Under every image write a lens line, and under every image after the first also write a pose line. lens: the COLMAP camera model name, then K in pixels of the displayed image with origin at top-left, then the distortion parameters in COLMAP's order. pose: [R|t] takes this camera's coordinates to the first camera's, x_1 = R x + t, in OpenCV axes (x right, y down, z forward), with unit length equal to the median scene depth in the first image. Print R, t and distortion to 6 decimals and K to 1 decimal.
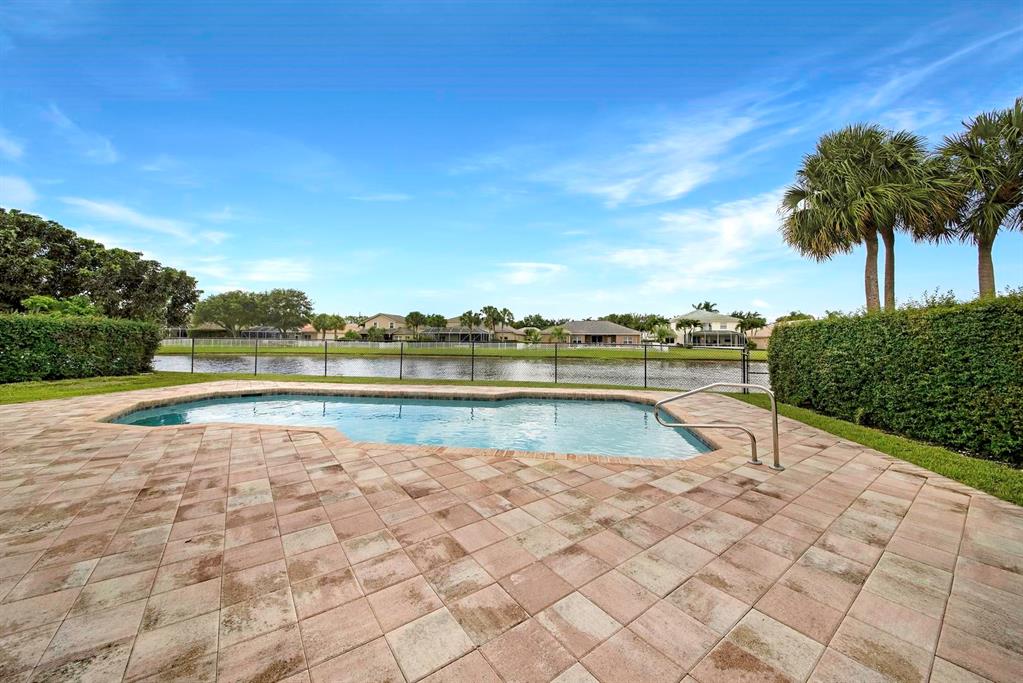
lens RADIAL K [[369.4, 0, 510.3], [0, 369.4, 330.3], [0, 0, 1]] dist [0.014324, -0.016589]
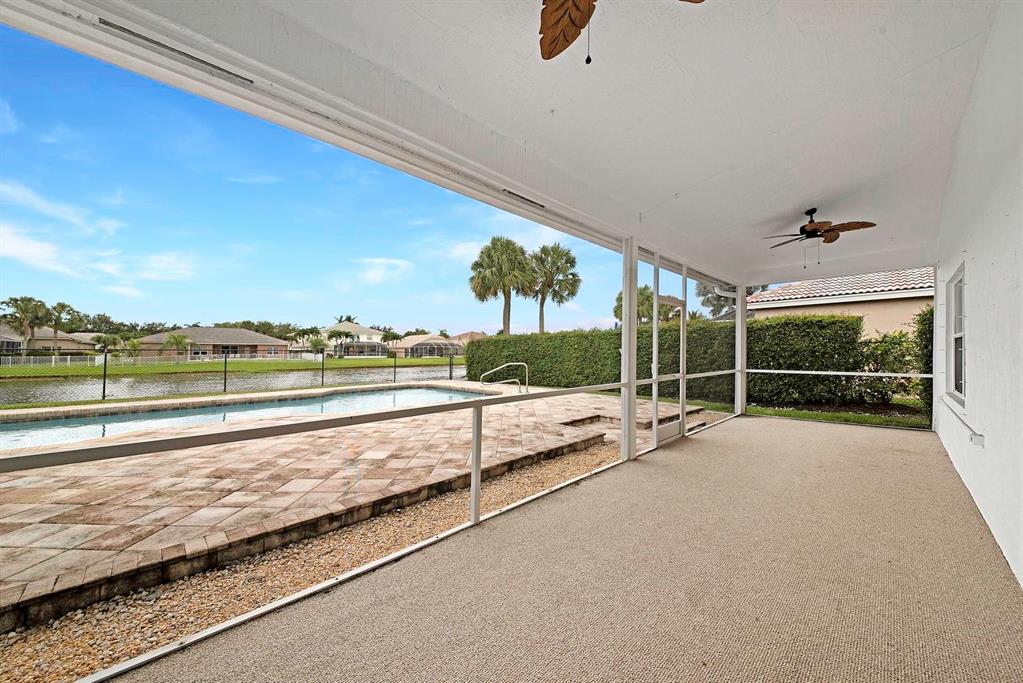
lens RADIAL K [[370.5, 0, 511.5], [0, 370.5, 341.5], [0, 0, 1]] dist [0.000168, -0.000010]
pose [[0.591813, 0.013917, 0.805955, -0.108205], [-0.015350, 0.999864, -0.005994, 0.000452], [-0.805929, -0.008824, 0.591946, -0.032058]]
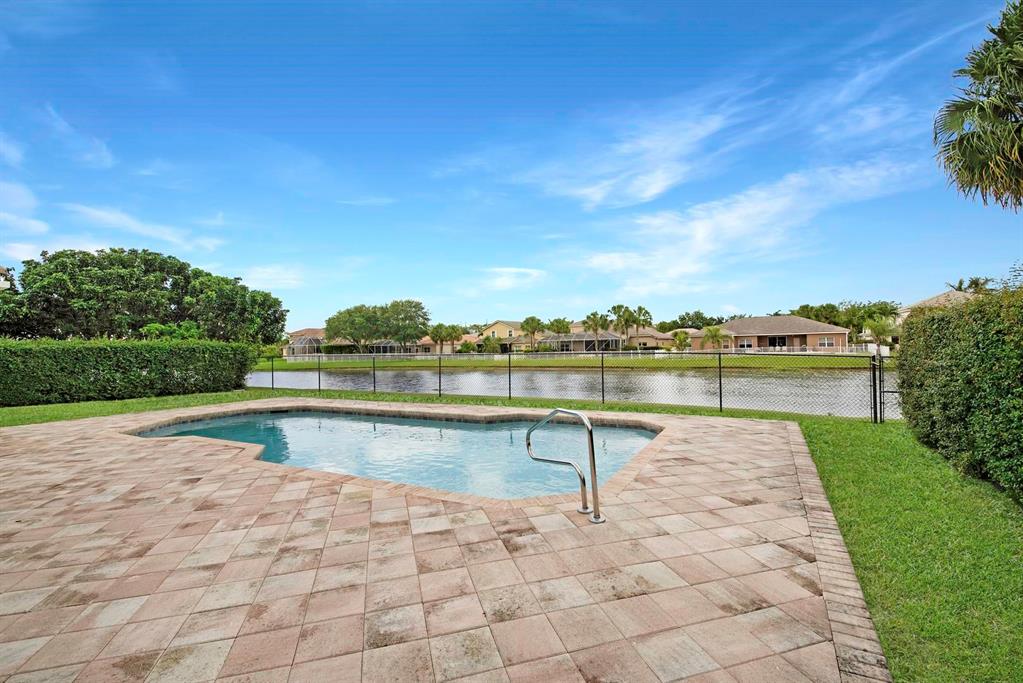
lens RADIAL K [[452.2, 0, 511.5], [0, 452.2, 341.5], [0, 0, 1]] dist [0.015433, -0.020372]
pose [[0.940503, -0.034265, -0.338054, 0.077571], [0.038456, 0.999244, 0.005707, -0.001061], [0.337603, -0.018367, 0.941109, 0.005088]]
